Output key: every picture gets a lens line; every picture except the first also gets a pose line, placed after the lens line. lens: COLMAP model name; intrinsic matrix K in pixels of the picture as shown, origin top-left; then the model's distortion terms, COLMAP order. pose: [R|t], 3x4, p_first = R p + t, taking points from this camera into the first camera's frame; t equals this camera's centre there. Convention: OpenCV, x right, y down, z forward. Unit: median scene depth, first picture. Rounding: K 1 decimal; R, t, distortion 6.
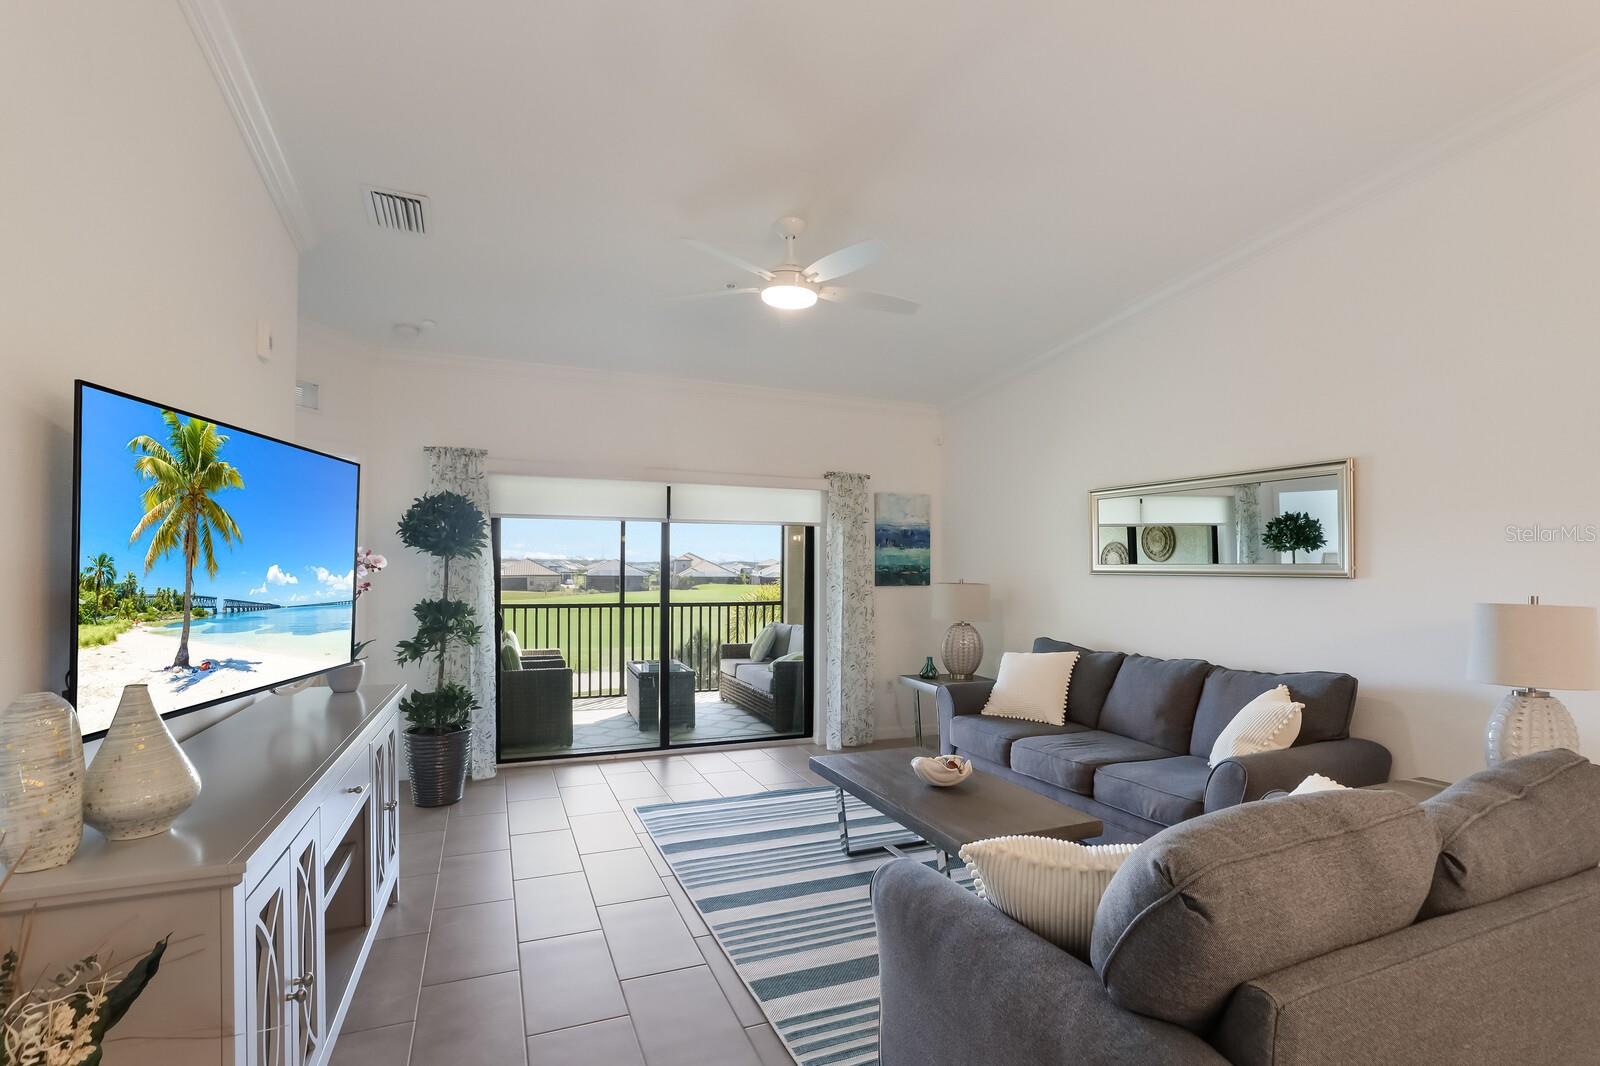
lens RADIAL K [[750.2, 0, 810.8], [0, 750.2, 558.4], [0, 0, 1]] dist [-0.014639, -0.000691]
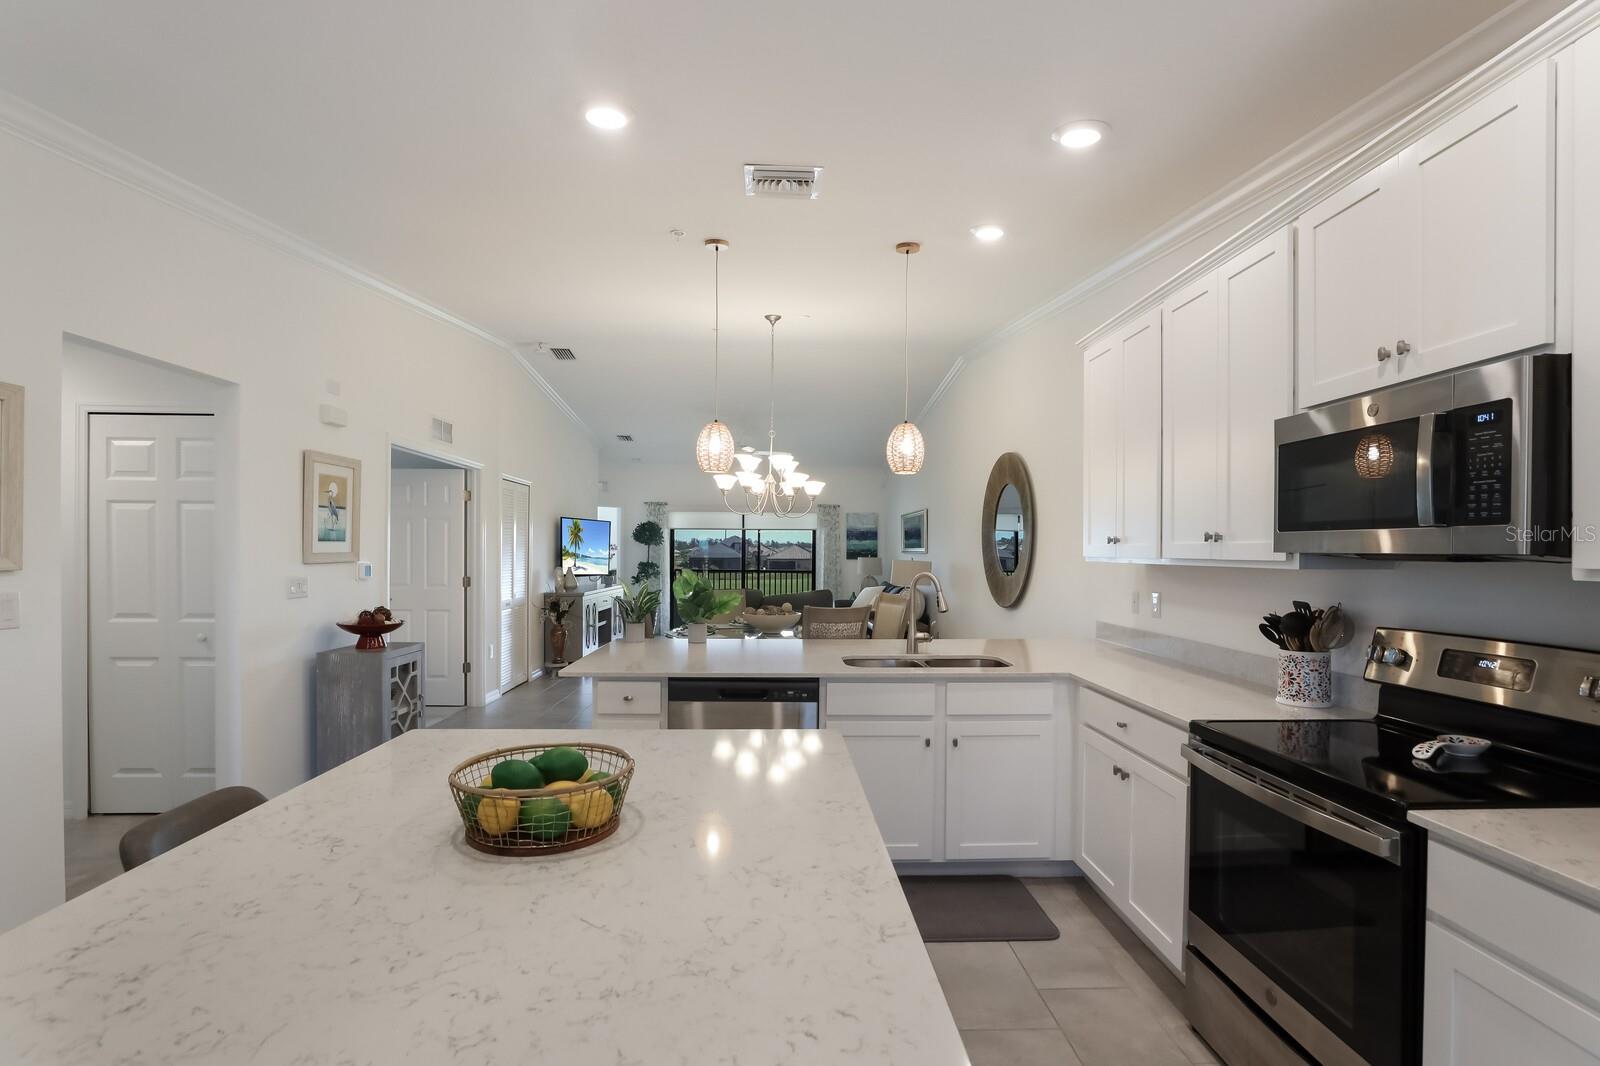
lens RADIAL K [[750.2, 0, 810.8], [0, 750.2, 558.4], [0, 0, 1]] dist [-0.014639, -0.000691]
pose [[0.937729, 0.006215, -0.347312, 1.299965], [0.000535, 0.999813, 0.019336, -0.008774], [0.347367, -0.018318, 0.937550, -1.720487]]
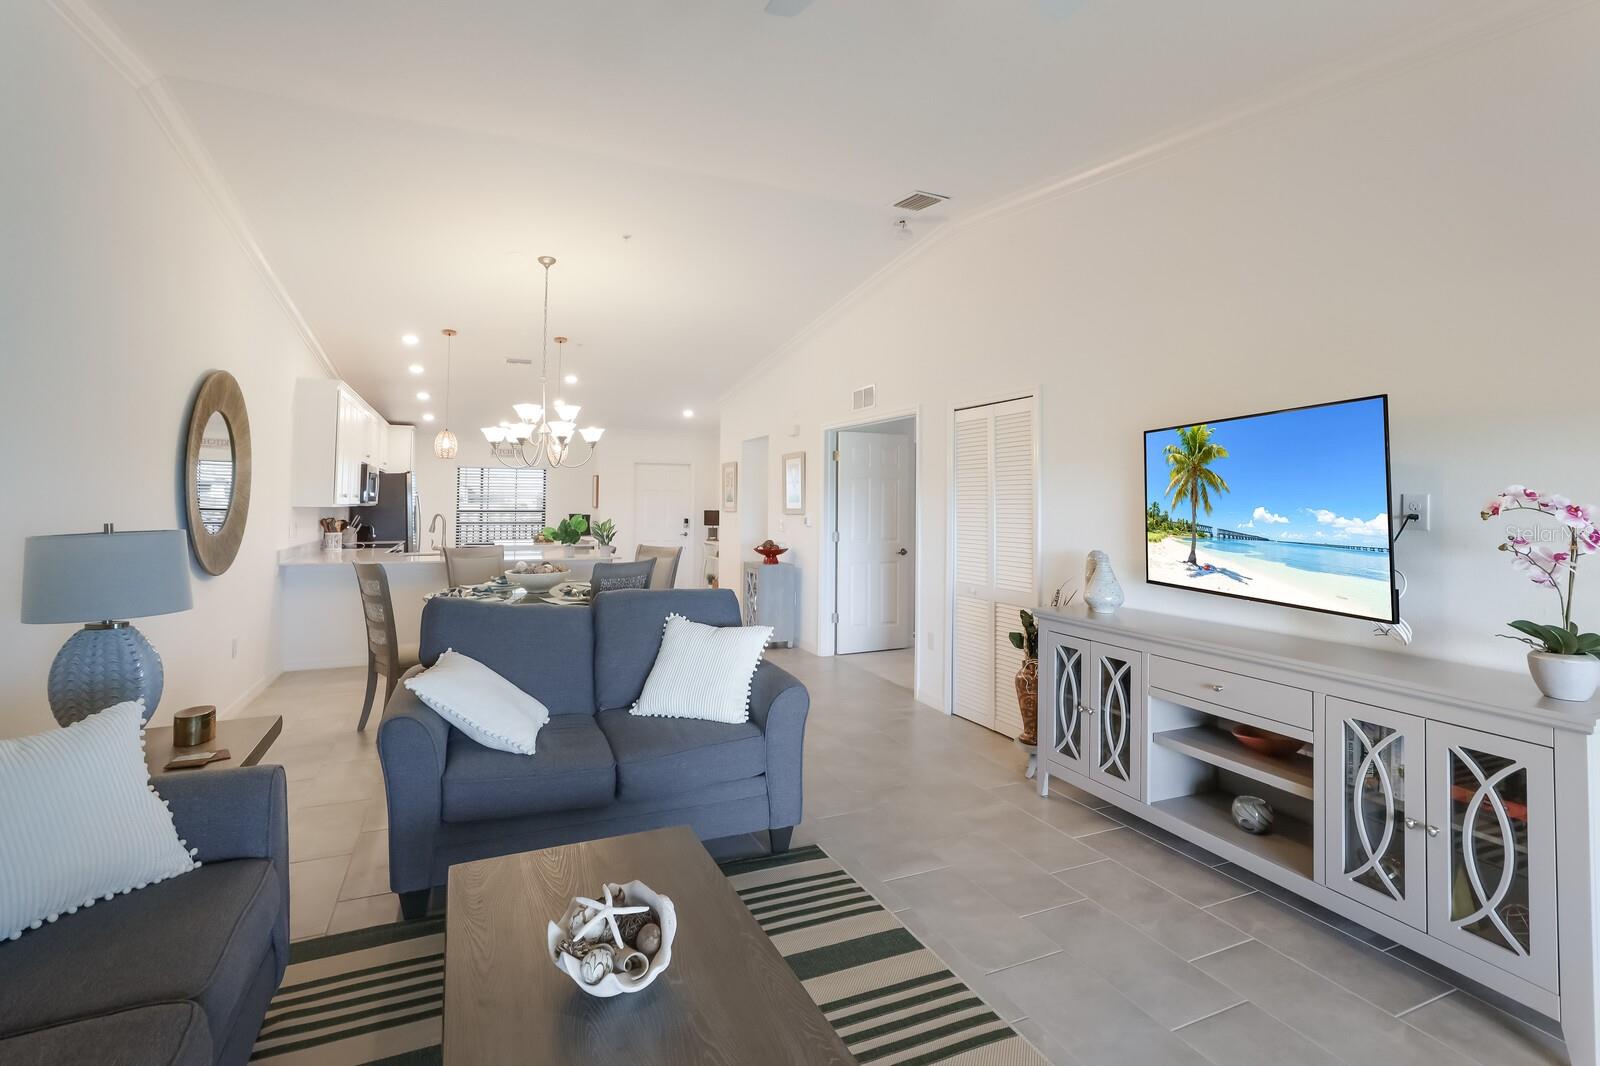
lens RADIAL K [[757.4, 0, 805.5], [0, 757.4, 474.5], [0, 0, 1]] dist [-0.001795, 0.000037]
pose [[-0.999914, -0.012647, -0.003486, 0.058938], [-0.012453, 0.998621, -0.050993, 0.018516], [0.004126, -0.050945, -0.998693, 1.486314]]
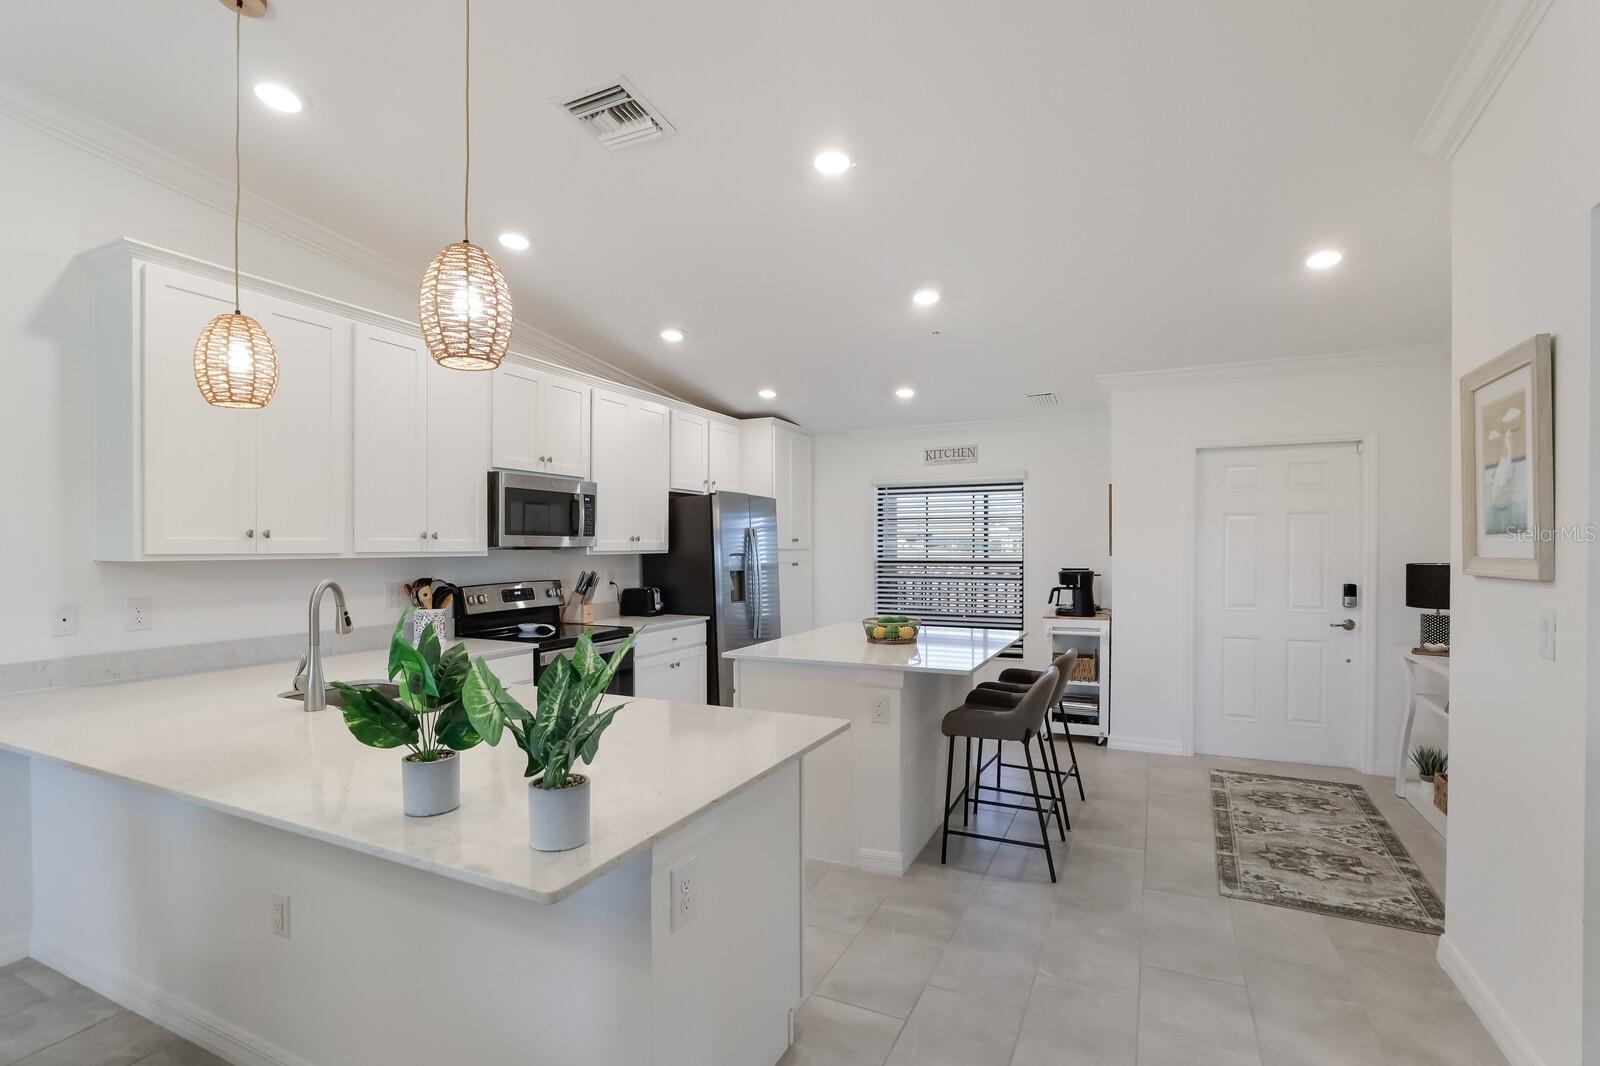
lens RADIAL K [[741.5, 0, 802.4], [0, 741.5, 552.9], [0, 0, 1]] dist [-0.023904, 0.000246]
pose [[-0.653140, -0.011546, 0.757150, 0.260606], [-0.010675, 0.999925, 0.006040, -0.002907], [-0.757162, -0.004137, -0.653214, -0.550189]]
